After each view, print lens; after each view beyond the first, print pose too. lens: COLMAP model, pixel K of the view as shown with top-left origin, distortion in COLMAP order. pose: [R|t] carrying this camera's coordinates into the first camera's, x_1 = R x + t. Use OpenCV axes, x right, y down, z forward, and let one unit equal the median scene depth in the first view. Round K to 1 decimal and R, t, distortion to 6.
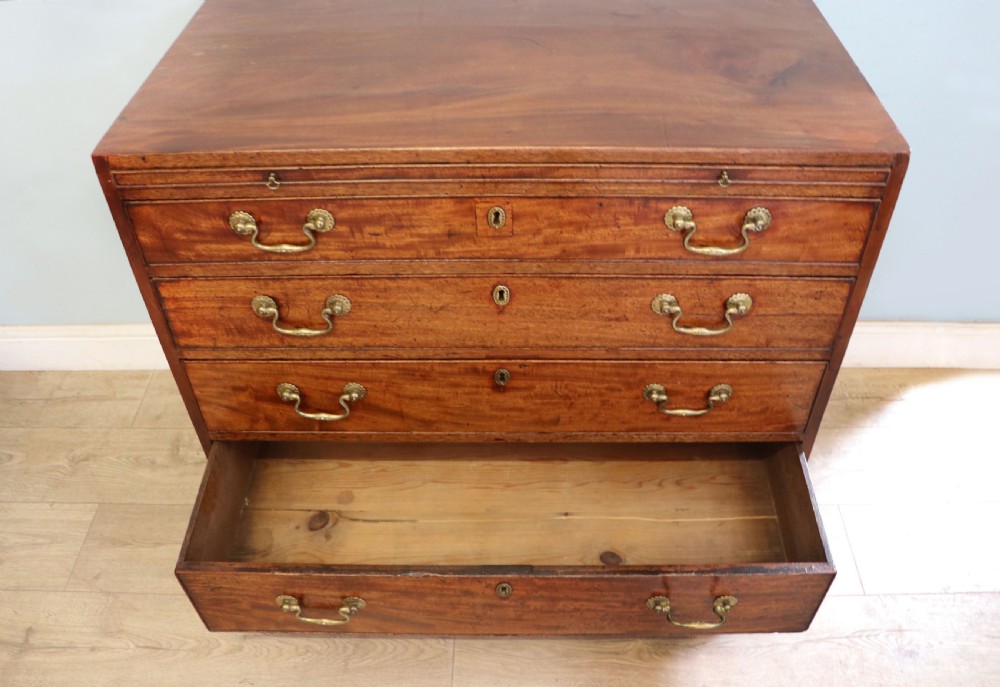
lens RADIAL K [[867.2, 0, 509.9], [0, 867.2, 361.2], [0, 0, 1]] dist [-0.195842, 0.167372]
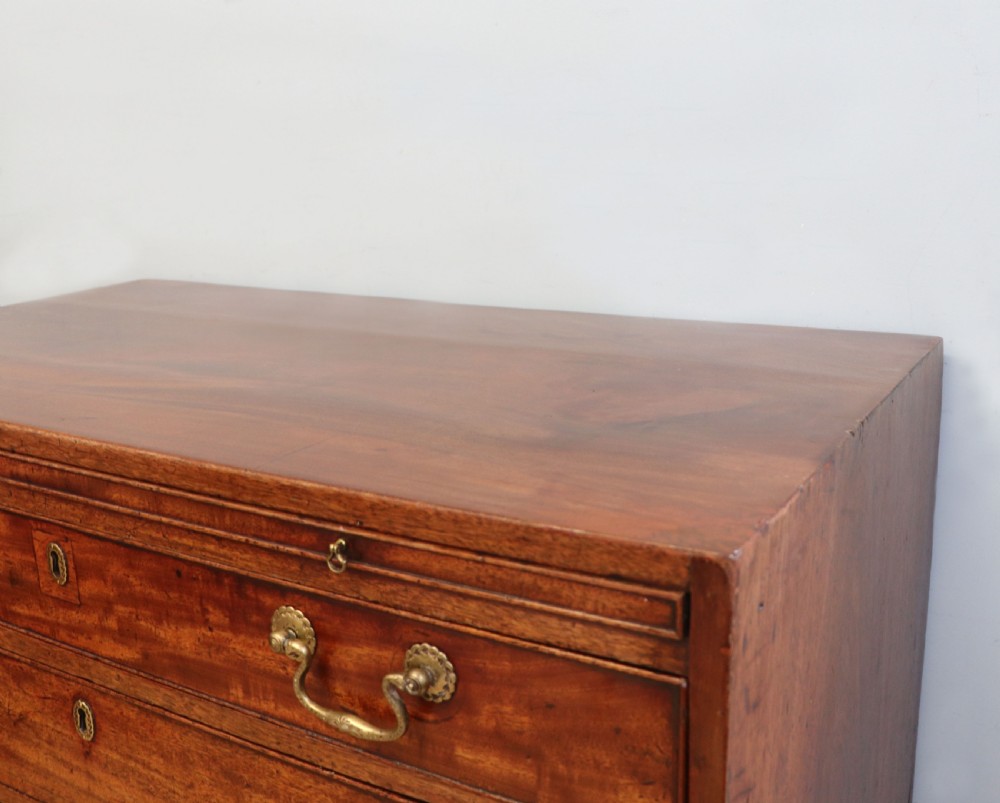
lens RADIAL K [[1131.9, 0, 536.4], [0, 1131.9, 366.1], [0, 0, 1]] dist [-0.181224, 0.132925]
pose [[0.874965, 0.098801, -0.473998, 0.548333], [-0.323761, 0.847299, -0.421027, -0.068788], [0.360020, 0.521846, 0.773345, 0.445474]]
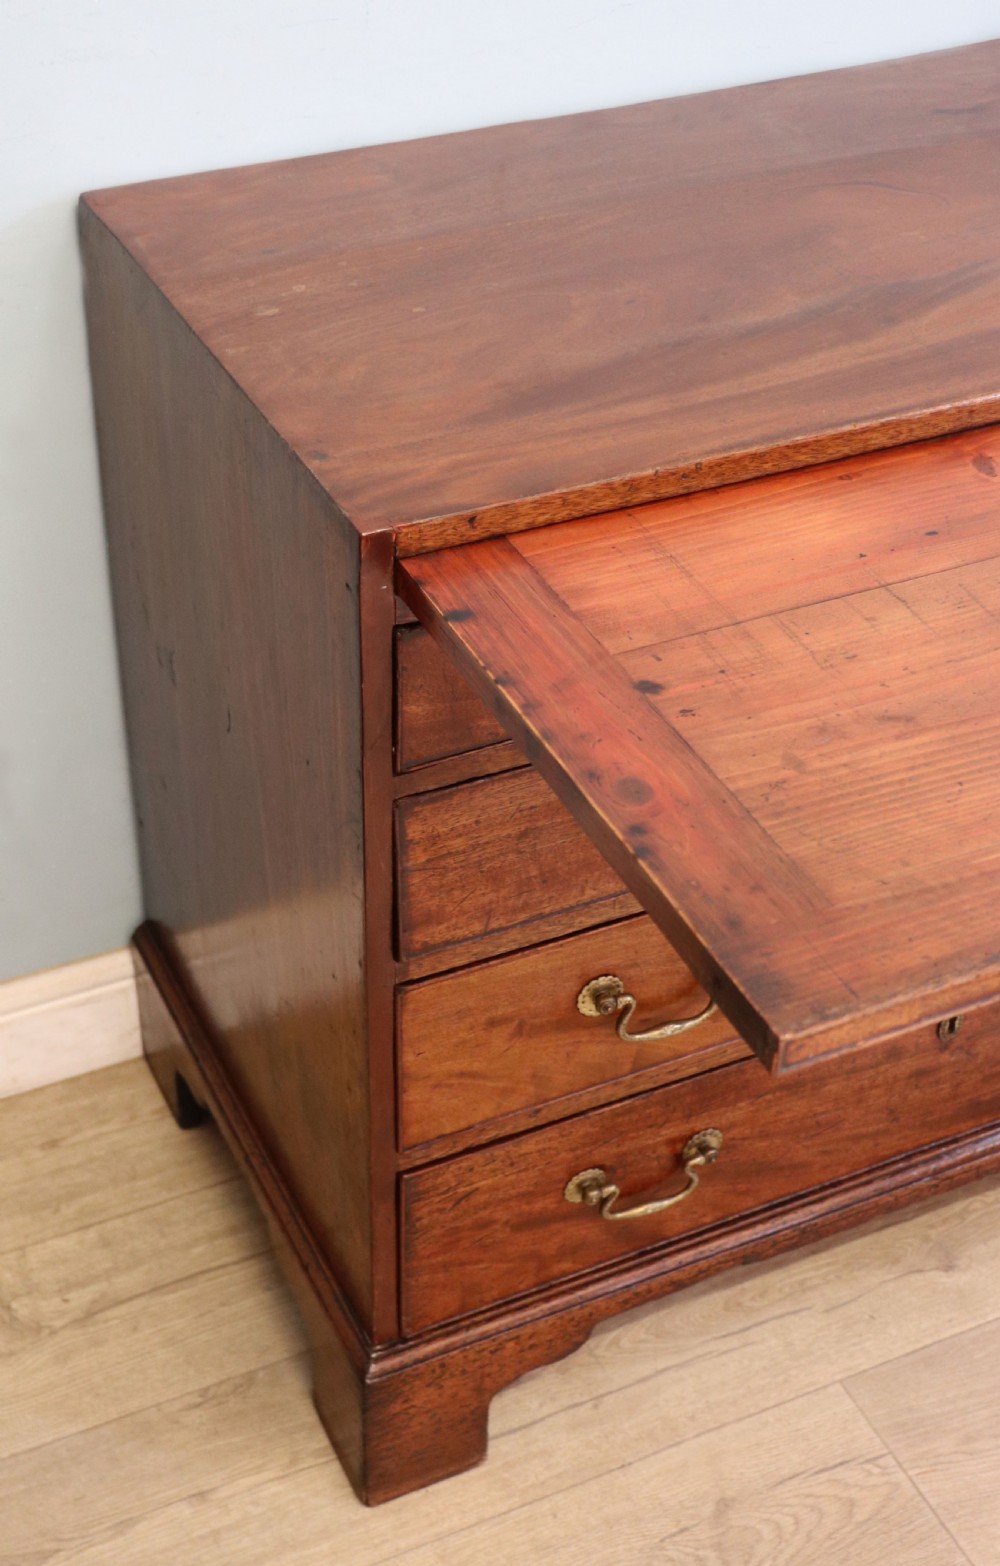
lens RADIAL K [[2088.3, 0, 353.0], [0, 2088.3, 821.7], [0, 0, 1]] dist [-0.116981, 0.387704]
pose [[0.916413, -0.249338, 0.313078, -0.783337], [0.277620, 0.959466, -0.048495, -0.040578], [-0.288296, 0.131358, 0.948488, -0.039753]]
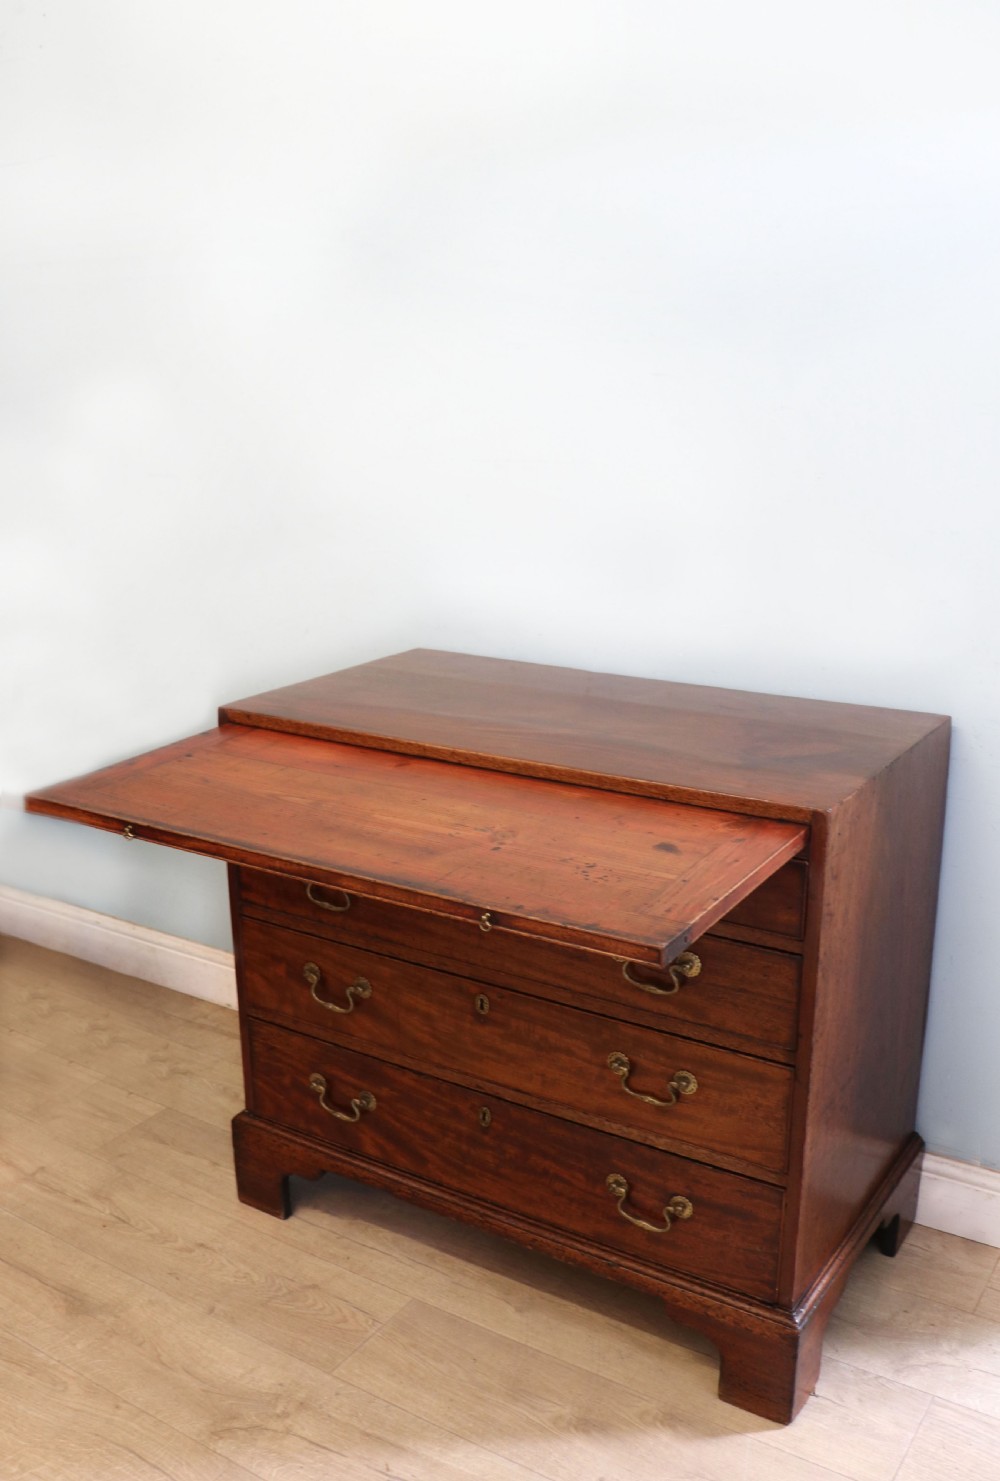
lens RADIAL K [[1402.5, 0, 467.1], [0, 1402.5, 745.0], [0, 0, 1]] dist [-0.192964, 0.153480]
pose [[0.832693, 0.147021, -0.533860, 0.851279], [-0.380058, 0.852908, -0.357916, 0.372335], [0.402712, 0.500932, 0.766087, -0.410521]]
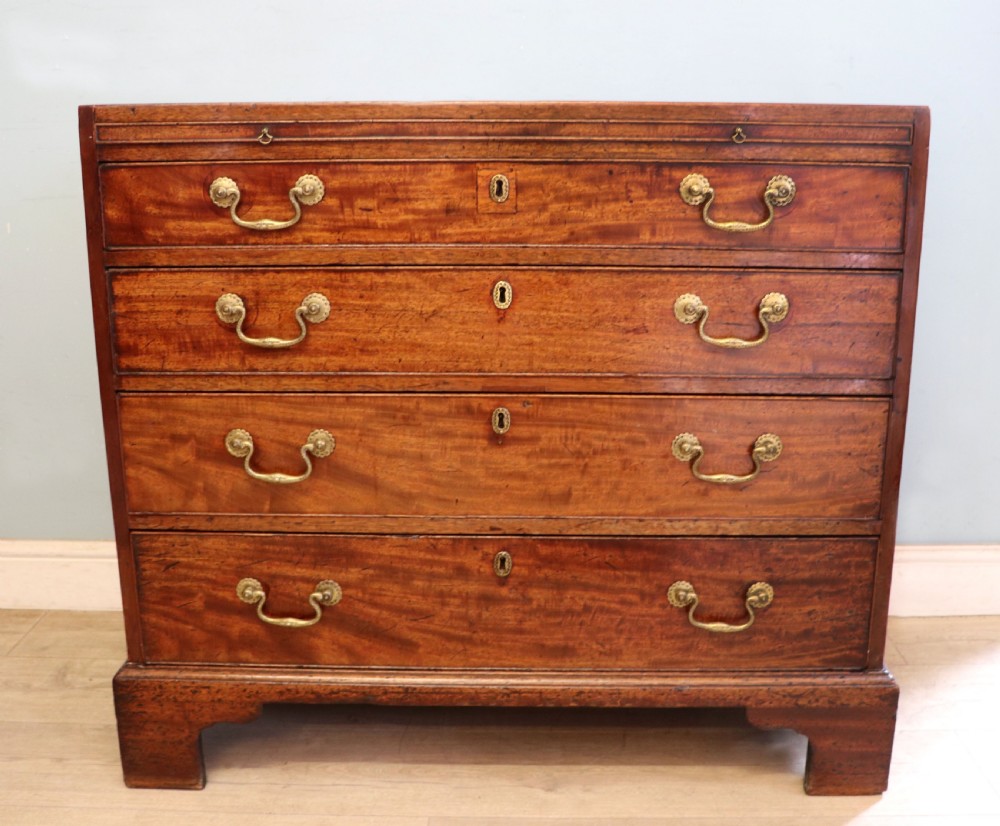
lens RADIAL K [[1119.1, 0, 510.6], [0, 1119.1, 413.5], [0, 0, 1]] dist [-0.184098, 0.186722]
pose [[0.999904, 0.013855, -0.000578, 0.000779], [-0.012354, 0.871072, -0.491000, 0.583921], [-0.006299, 0.490960, 0.871159, 0.068512]]
